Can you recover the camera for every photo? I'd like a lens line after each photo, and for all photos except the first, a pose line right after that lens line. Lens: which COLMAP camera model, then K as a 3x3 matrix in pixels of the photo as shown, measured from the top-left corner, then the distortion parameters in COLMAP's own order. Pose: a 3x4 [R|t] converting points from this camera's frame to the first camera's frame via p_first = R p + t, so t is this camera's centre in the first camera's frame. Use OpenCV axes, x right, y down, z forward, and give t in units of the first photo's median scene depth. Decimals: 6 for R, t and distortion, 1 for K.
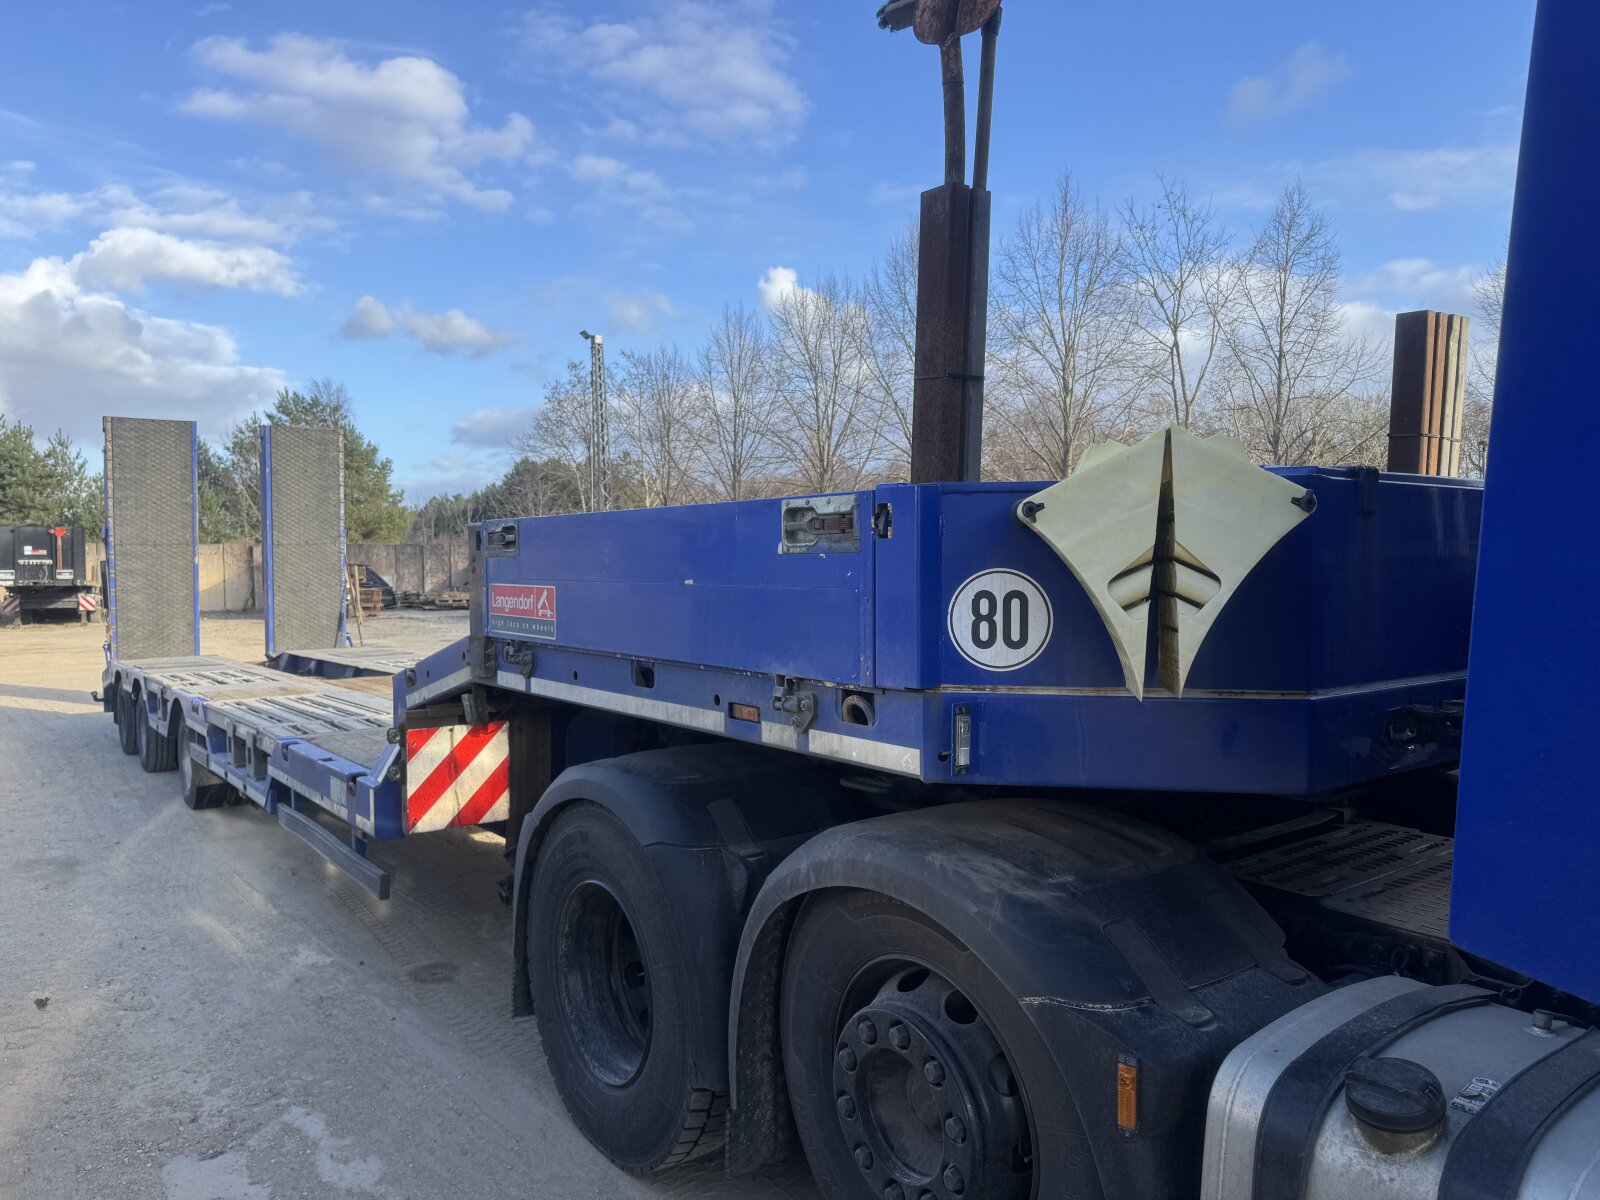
lens RADIAL K [[1128.5, 0, 800.0], [0, 1128.5, 600.0], [0, 0, 1]] dist [0.064051, -0.097087]
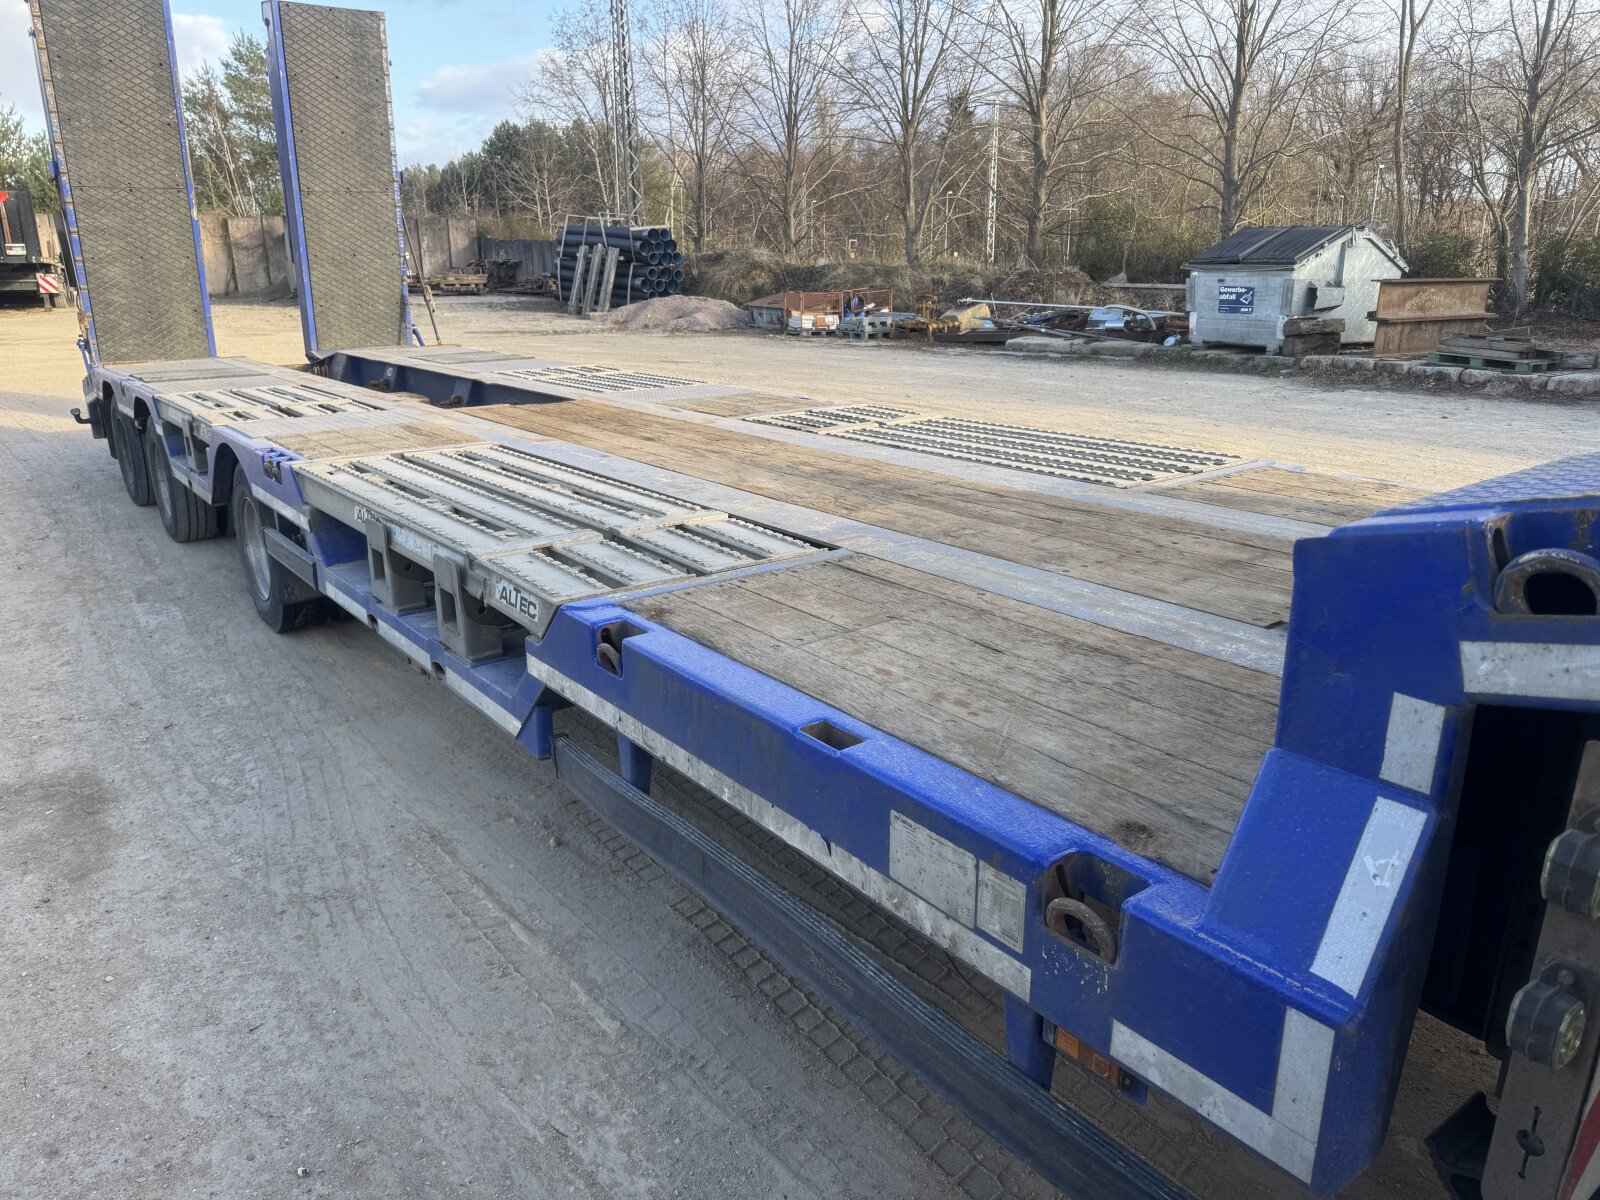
lens RADIAL K [[1140.7, 0, 800.0], [0, 1140.7, 600.0], [0, 0, 1]] dist [0.029257, -0.039291]
pose [[0.999988, 0.001406, 0.004745, -0.175138], [-0.002610, 0.964457, 0.264226, 0.005954], [-0.004205, -0.264235, 0.964449, 0.284404]]
